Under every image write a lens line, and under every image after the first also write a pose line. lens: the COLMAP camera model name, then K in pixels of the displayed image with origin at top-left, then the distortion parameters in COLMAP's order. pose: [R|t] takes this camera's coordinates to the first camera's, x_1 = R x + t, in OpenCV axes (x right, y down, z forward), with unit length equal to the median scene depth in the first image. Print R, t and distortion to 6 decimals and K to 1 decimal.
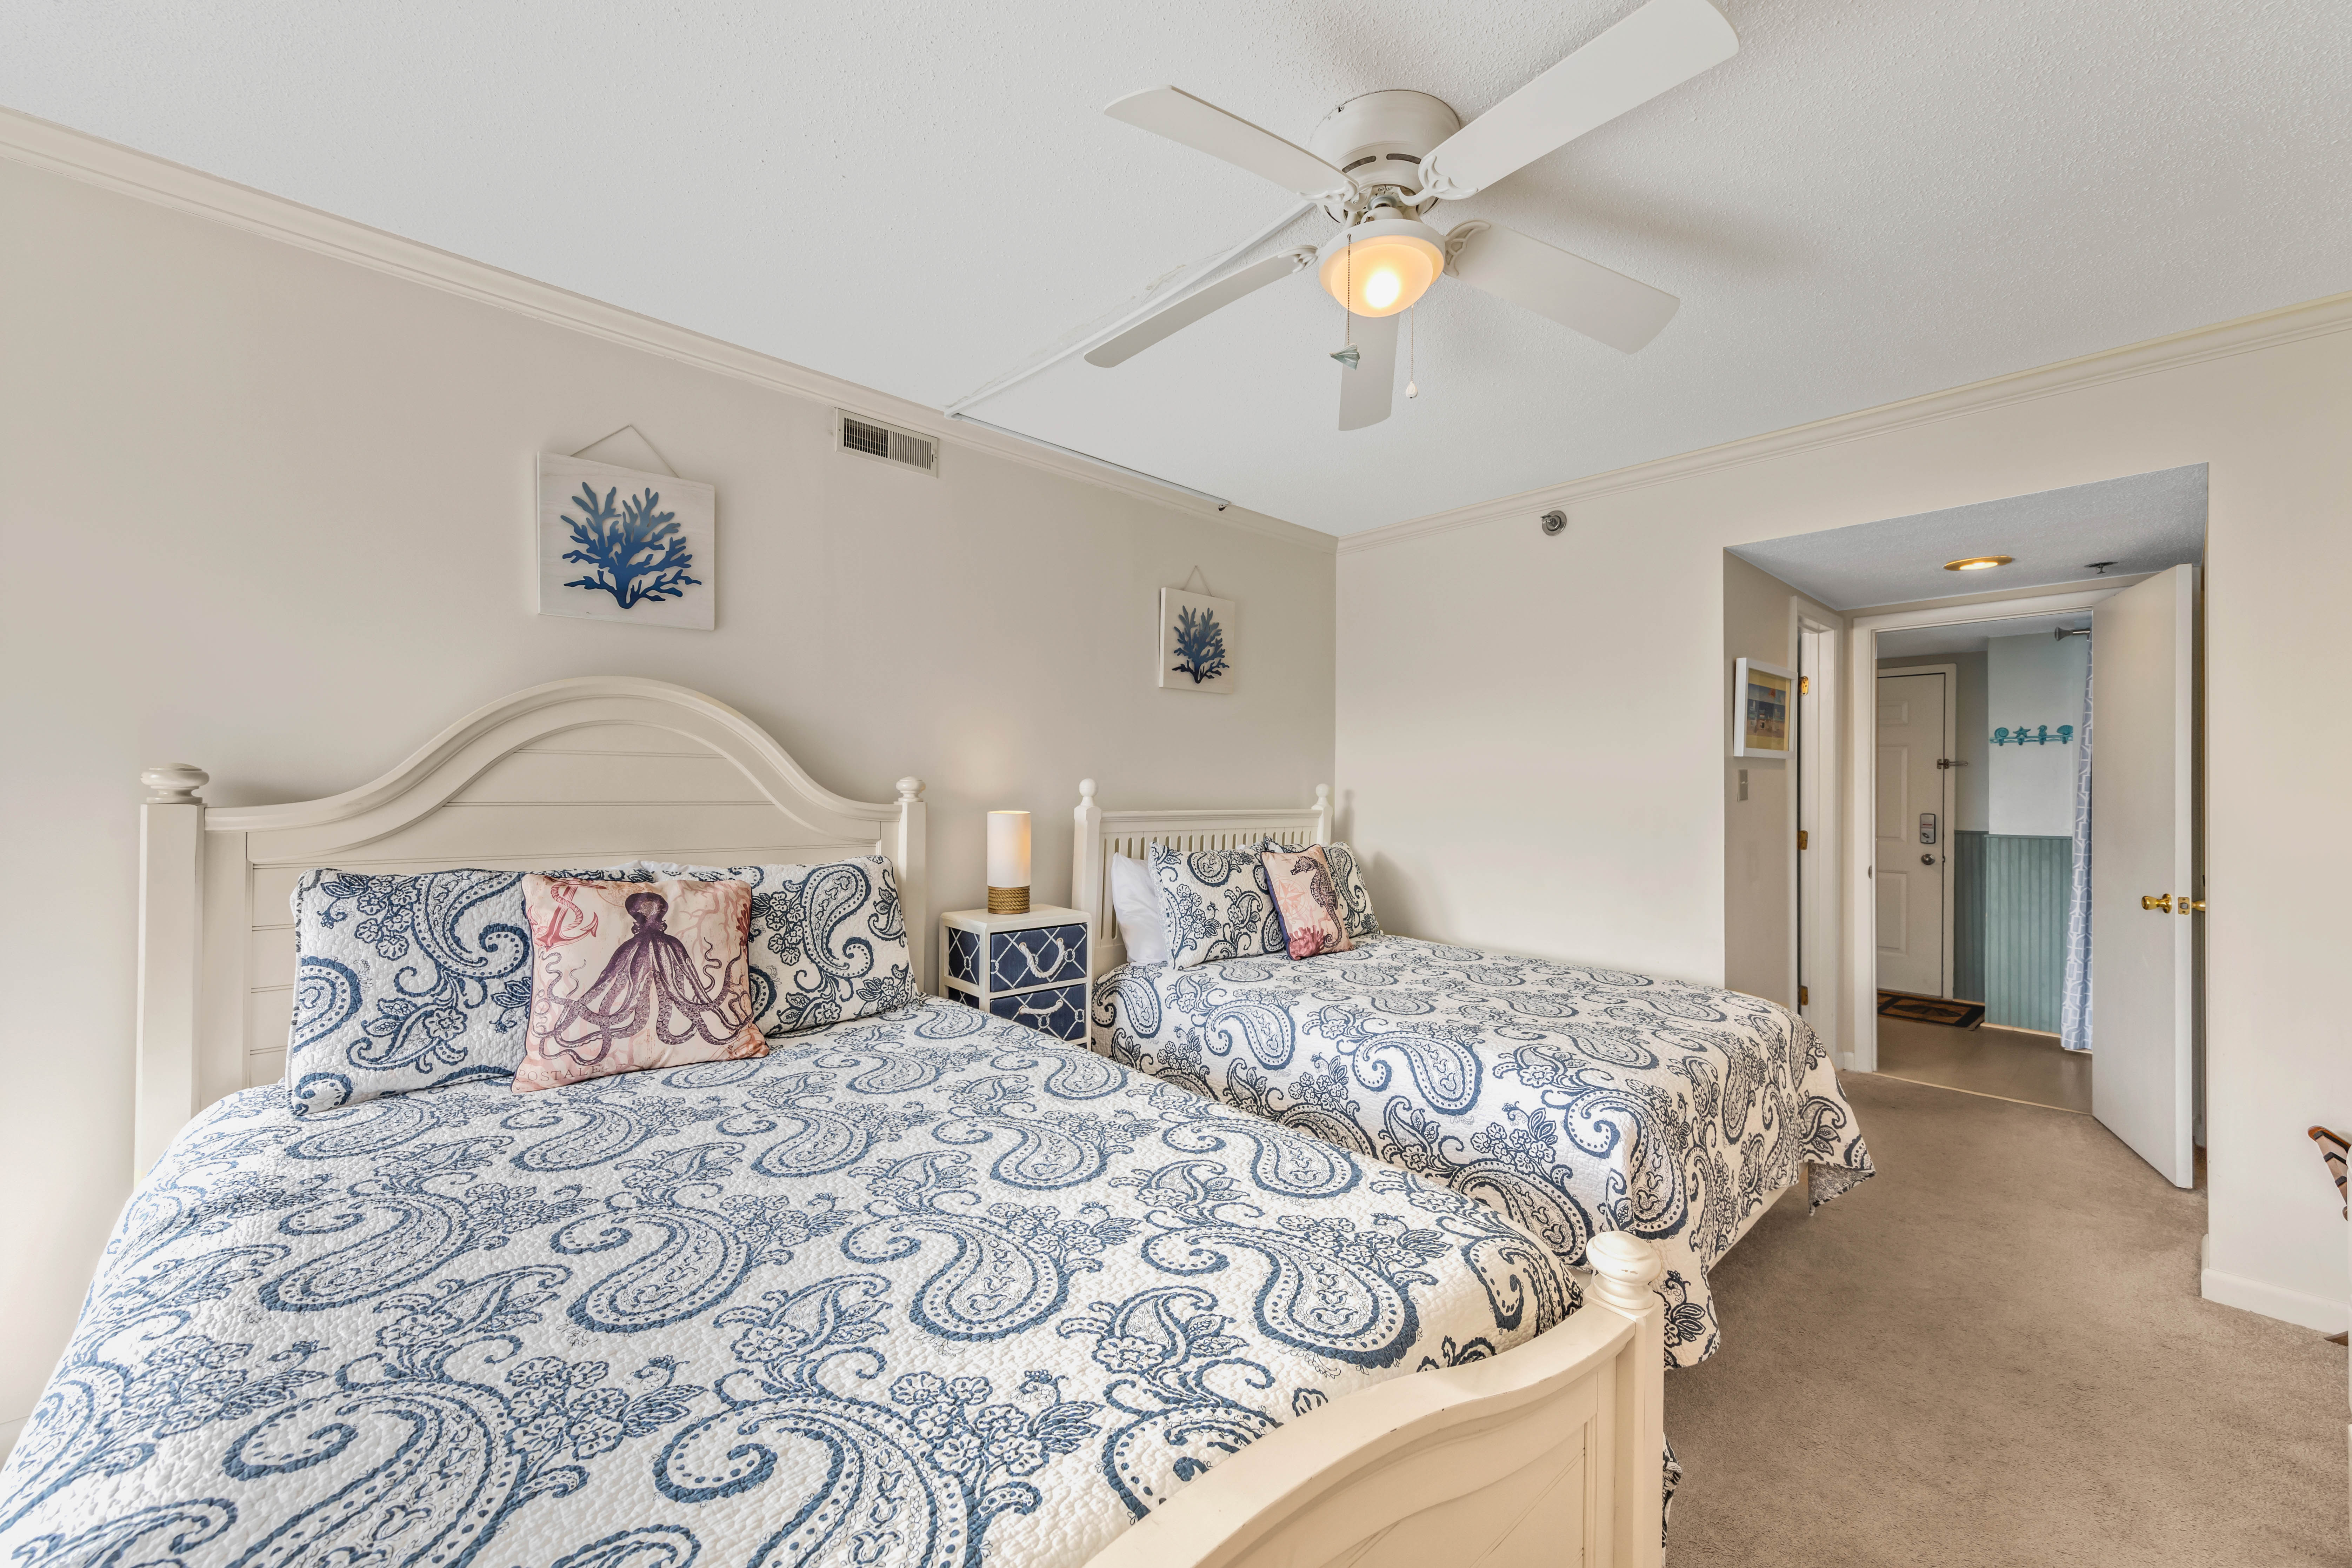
lens RADIAL K [[917.2, 0, 1172.1], [0, 917.2, 791.6], [0, 0, 1]] dist [0.002741, -0.000378]
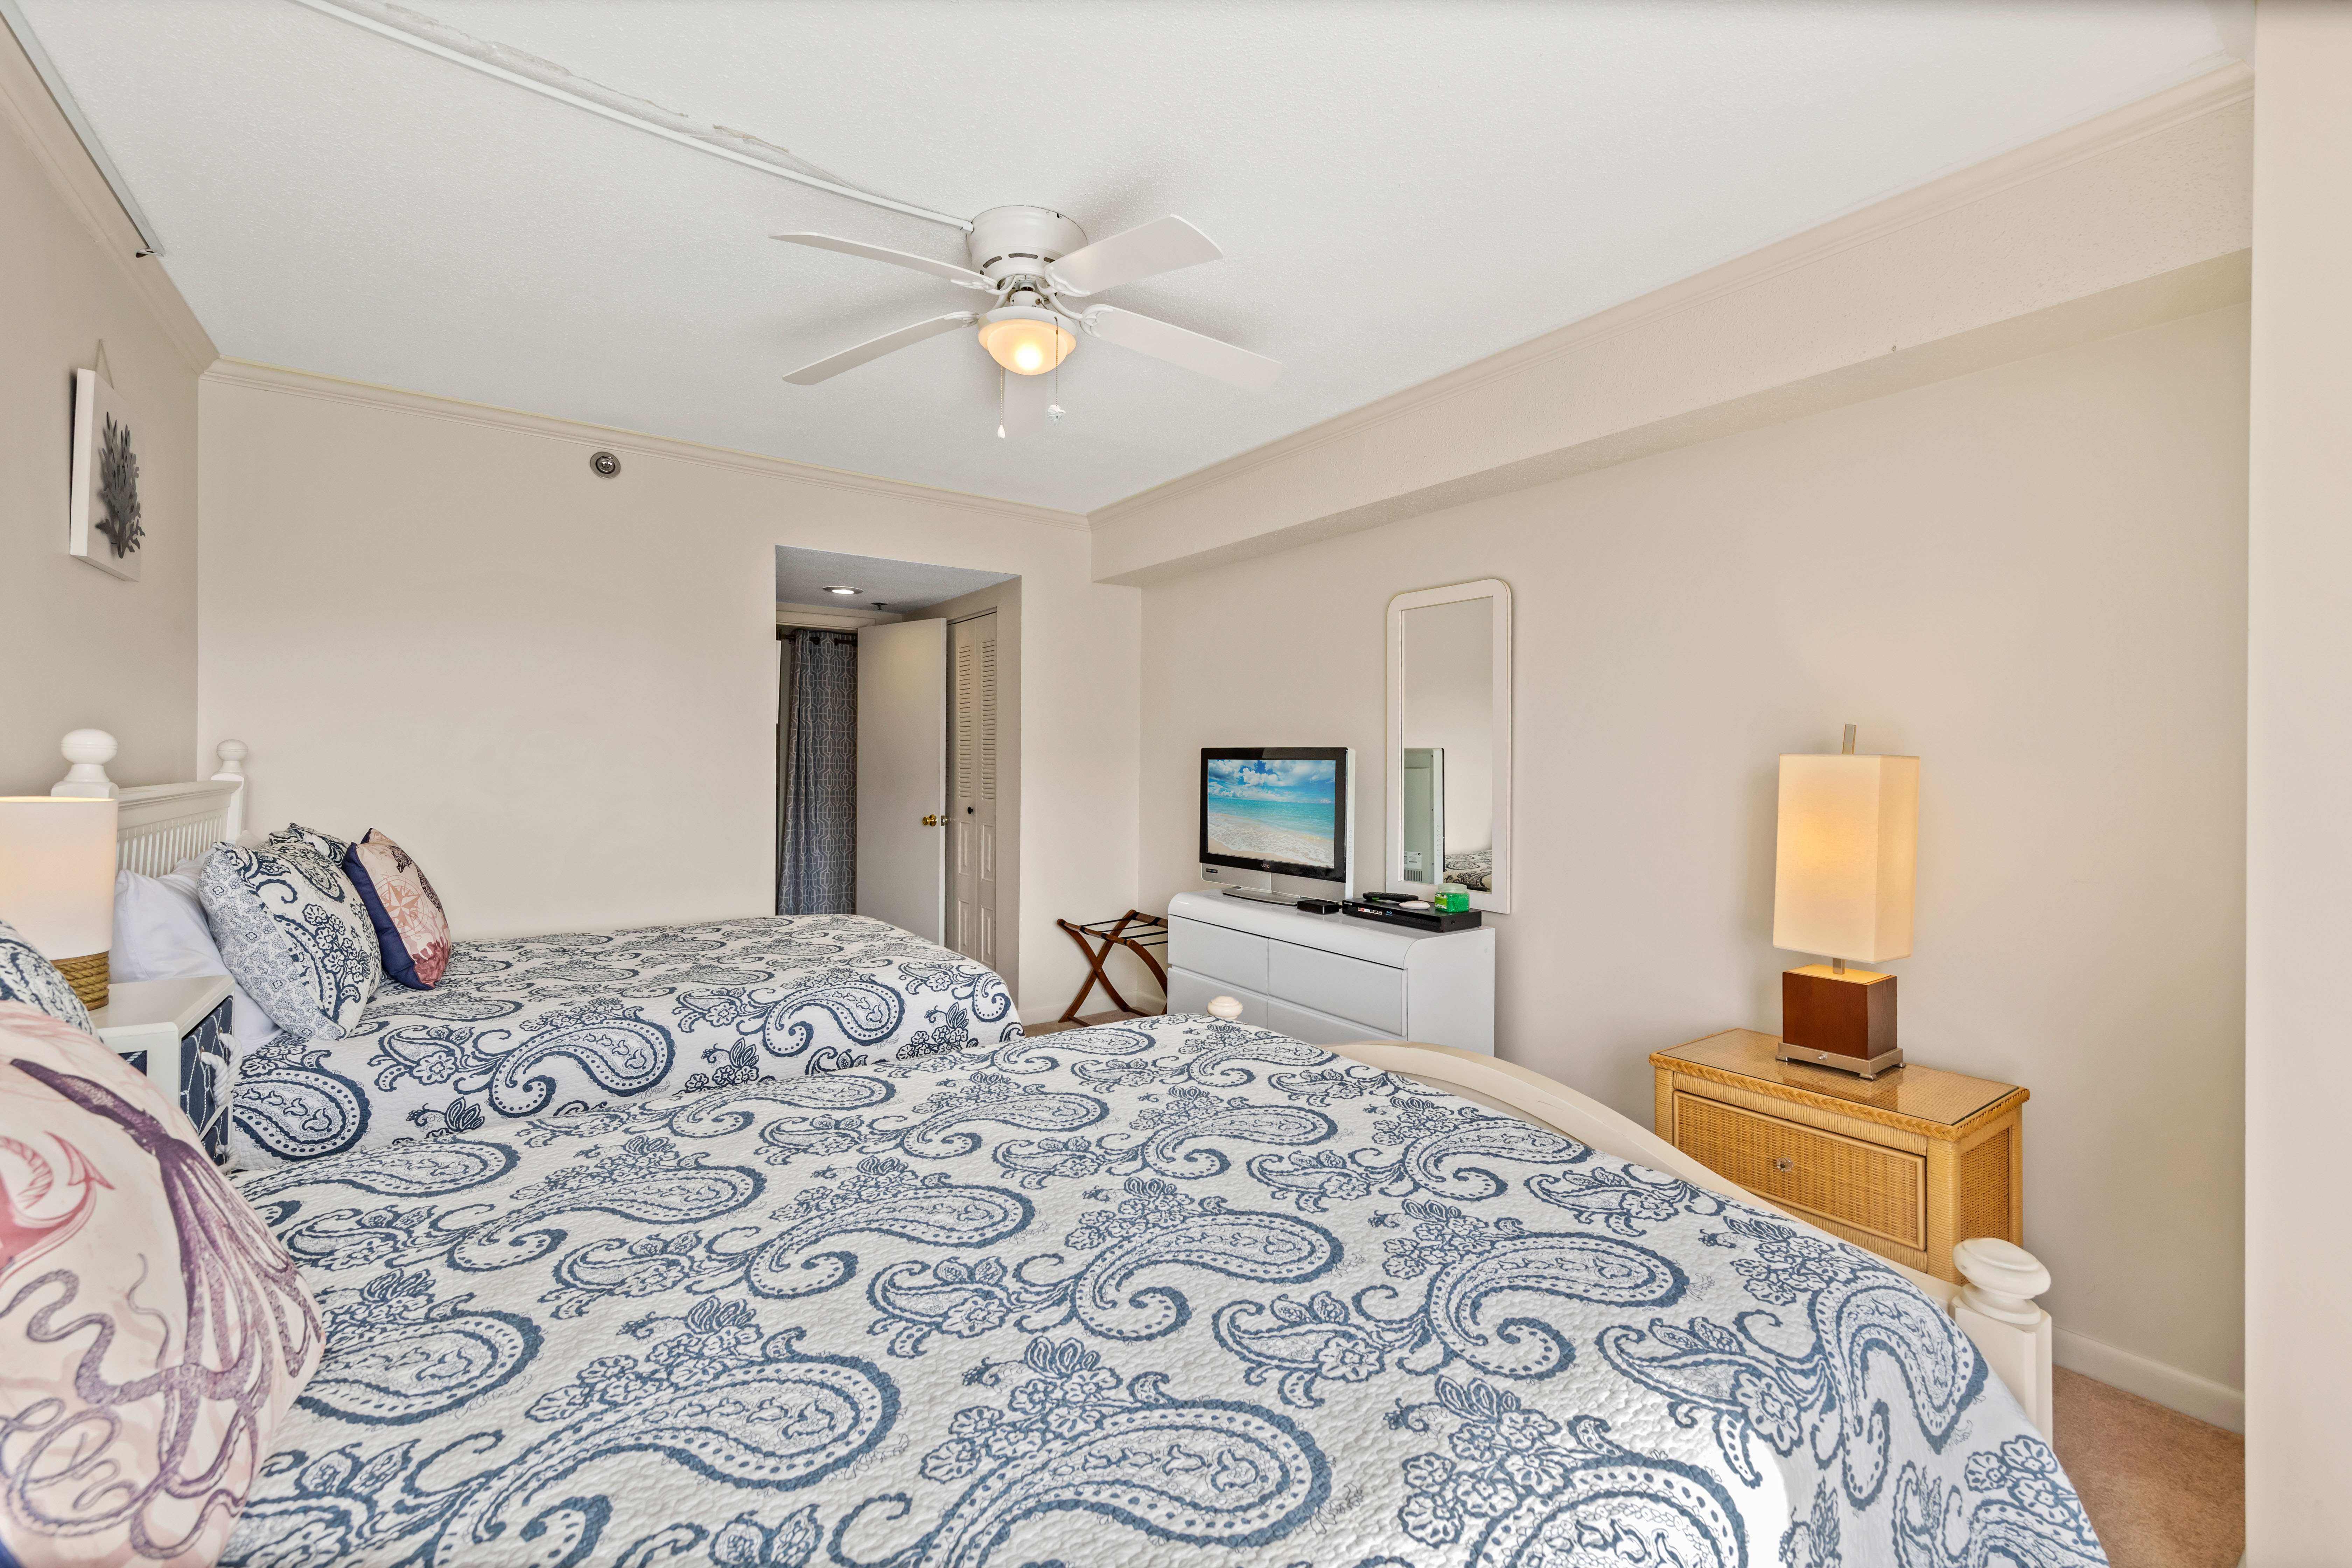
lens RADIAL K [[997.1, 0, 1170.0], [0, 997.1, 761.8], [0, 0, 1]] dist [-0.000520, -0.000073]
pose [[0.098960, -0.009579, 0.995045, -1.022361], [-0.005917, 0.999930, 0.010215, -0.008805], [-0.995074, -0.006898, 0.098896, 0.610361]]
